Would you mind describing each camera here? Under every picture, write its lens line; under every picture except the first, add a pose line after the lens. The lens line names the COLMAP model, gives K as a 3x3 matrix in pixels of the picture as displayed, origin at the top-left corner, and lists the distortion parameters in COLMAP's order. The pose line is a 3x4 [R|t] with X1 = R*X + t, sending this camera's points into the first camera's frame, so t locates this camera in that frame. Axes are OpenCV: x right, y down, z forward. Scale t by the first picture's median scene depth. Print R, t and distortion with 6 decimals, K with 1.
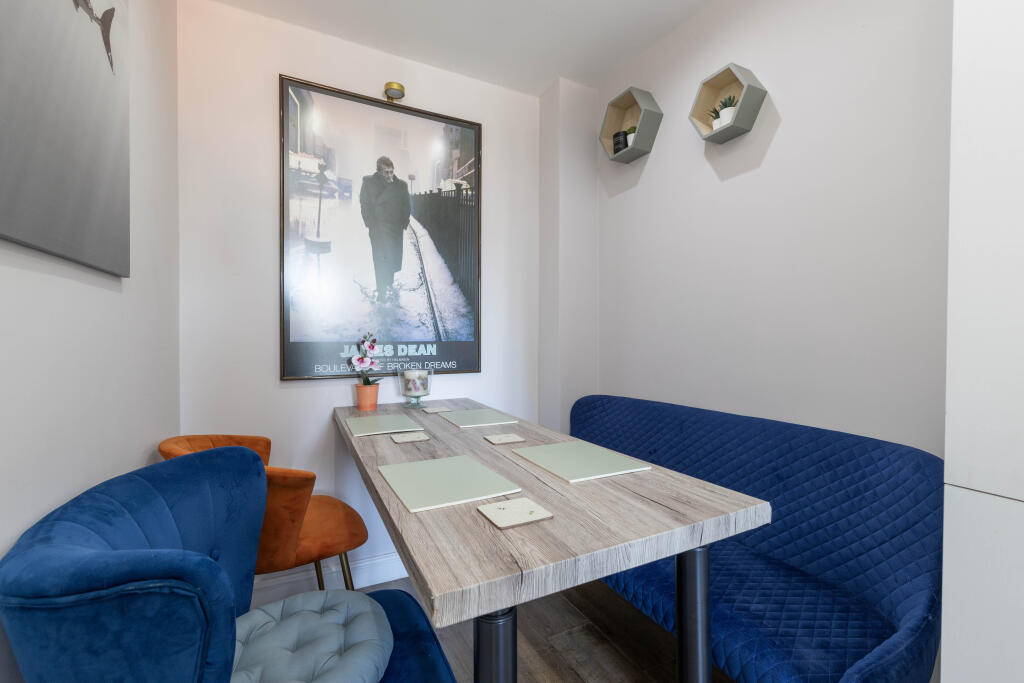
lens RADIAL K [[435.0, 0, 511.3], [0, 435.0, 335.9], [0, 0, 1]] dist [0.000315, 0.000115]
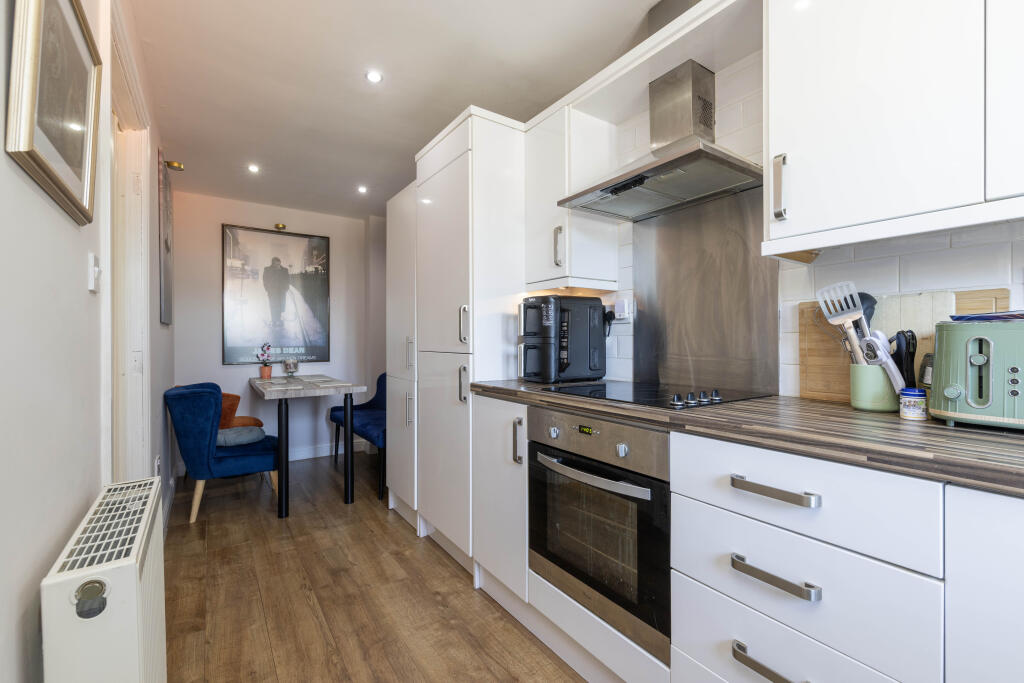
lens RADIAL K [[435.0, 0, 515.3], [0, 435.0, 342.4], [0, 0, 1]] dist [0.000315, 0.000115]
pose [[0.989929, -0.000792, 0.141563, 0.542680], [0.000000, 0.999984, 0.005591, -0.017115], [-0.141566, -0.005535, 0.989913, -1.208941]]
